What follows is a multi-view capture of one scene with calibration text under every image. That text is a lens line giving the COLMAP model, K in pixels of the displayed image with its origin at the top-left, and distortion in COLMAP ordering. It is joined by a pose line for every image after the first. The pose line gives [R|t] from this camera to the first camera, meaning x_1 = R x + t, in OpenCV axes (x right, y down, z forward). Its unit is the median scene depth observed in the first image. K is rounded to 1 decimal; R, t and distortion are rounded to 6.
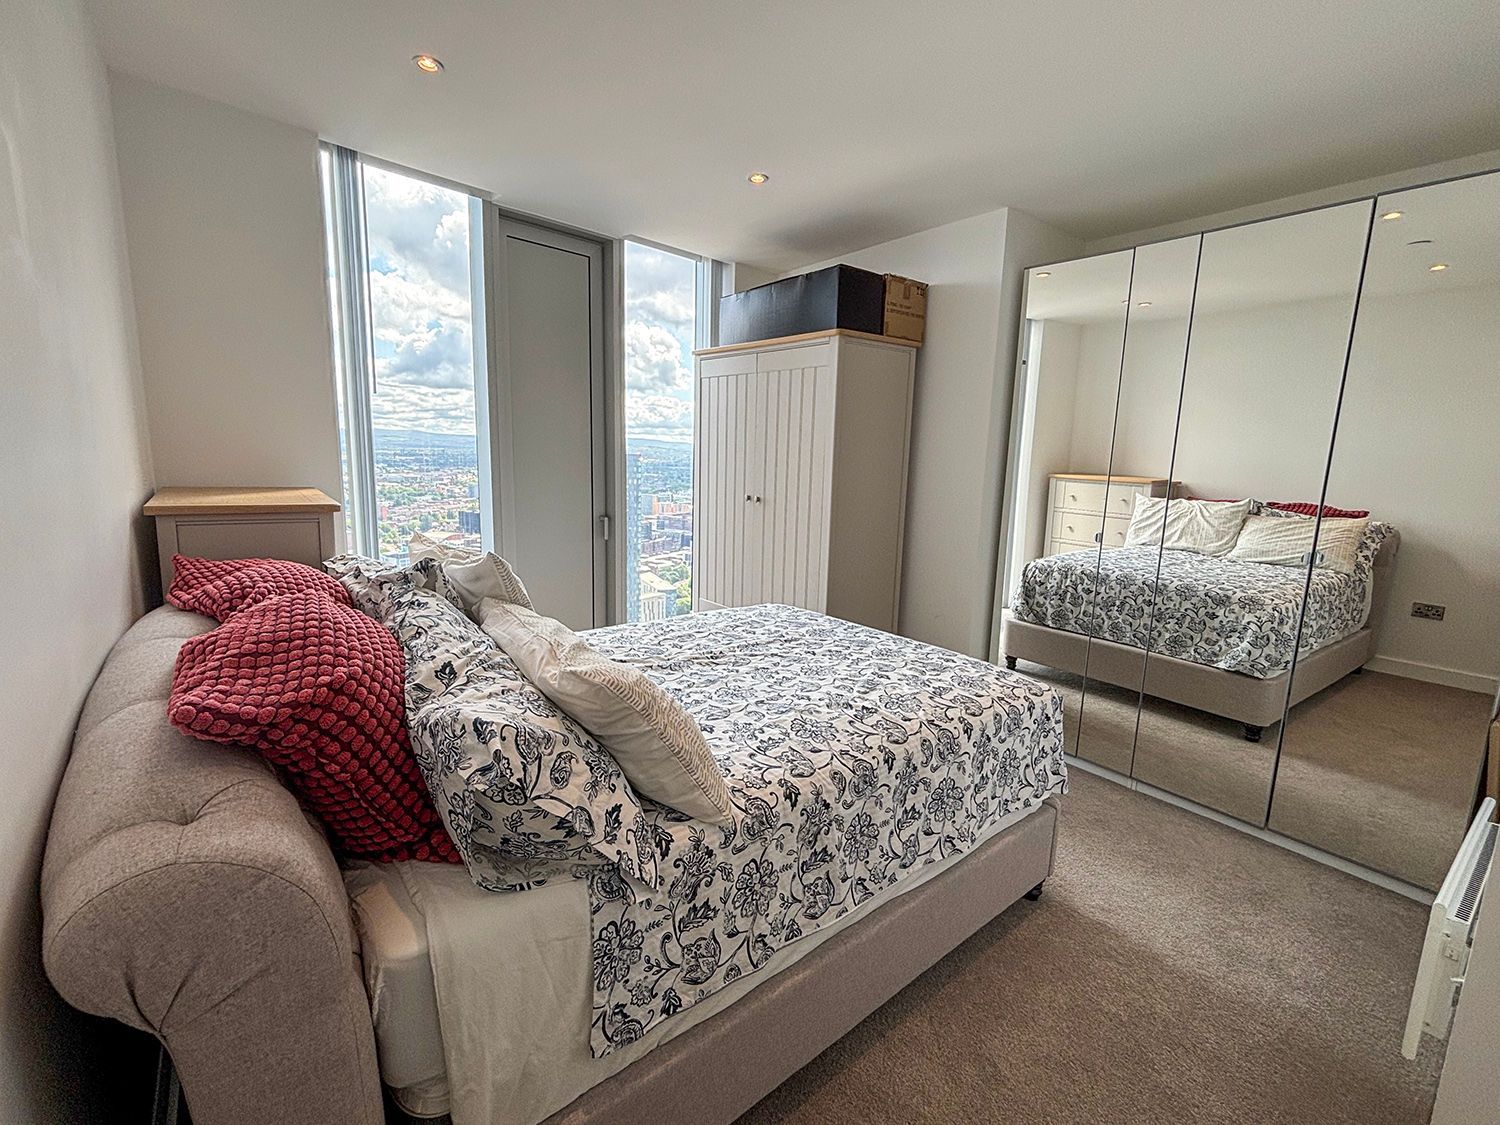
lens RADIAL K [[643.7, 0, 759.5], [0, 643.7, 564.0], [0, 0, 1]] dist [0.037087, -0.000108]
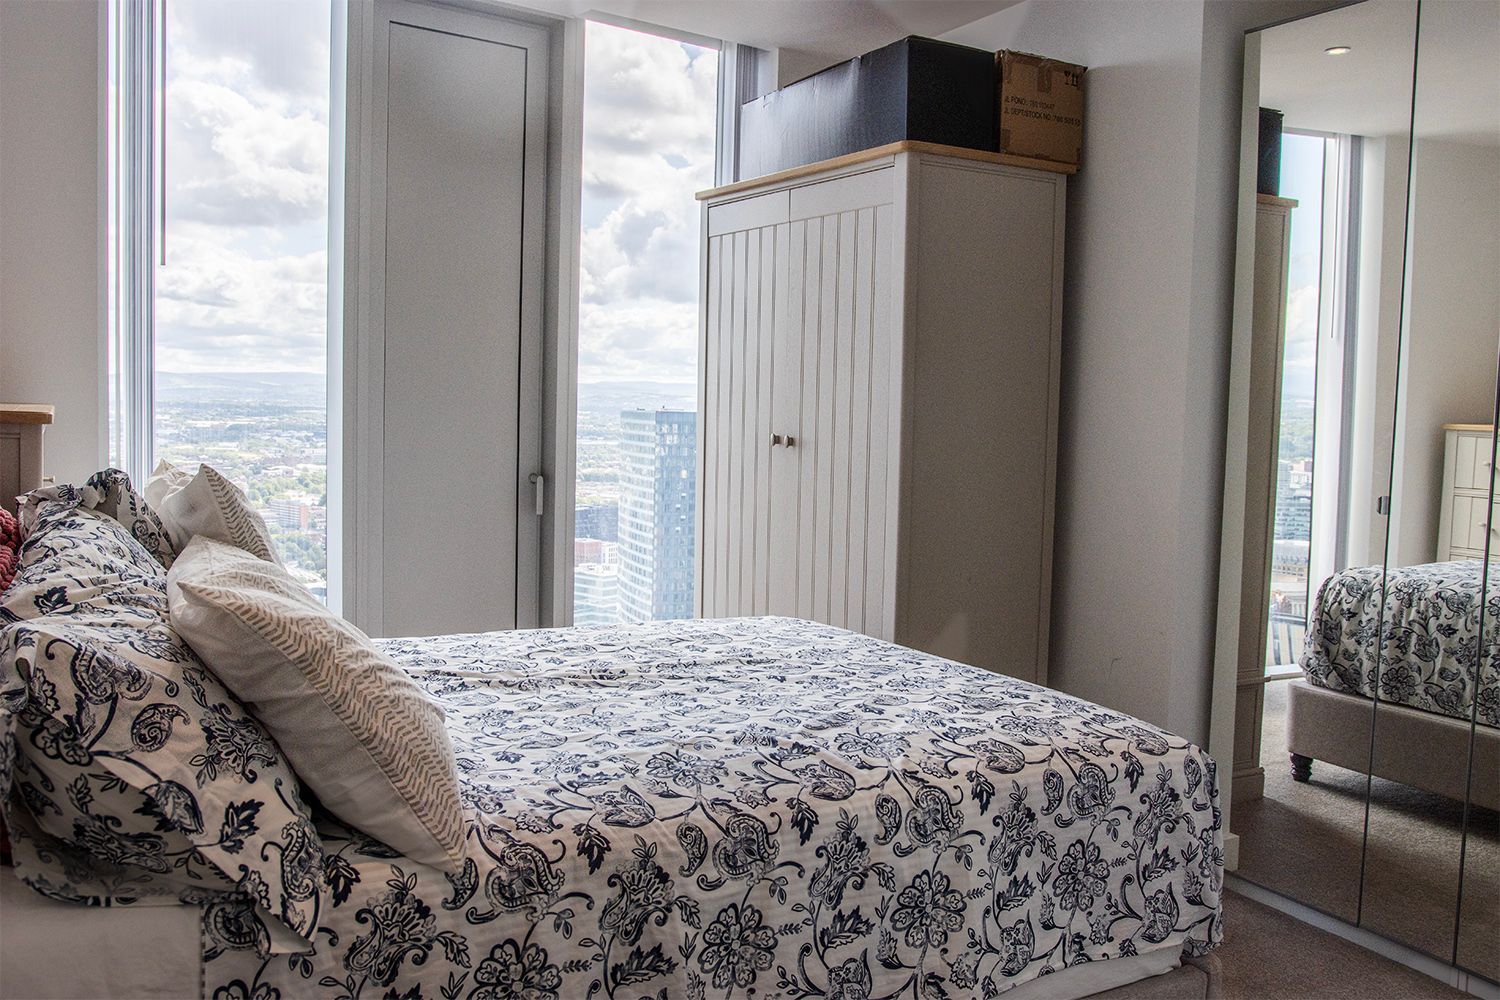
lens RADIAL K [[1237.1, 0, 795.2], [0, 1237.1, 499.9], [0, 0, 1]] dist [-0.082545, 0.087411]
pose [[0.990358, 0.009642, -0.138193, 0.344906], [-0.023208, 0.995024, -0.096894, 0.123189], [0.136571, 0.099167, 0.985654, -0.119546]]
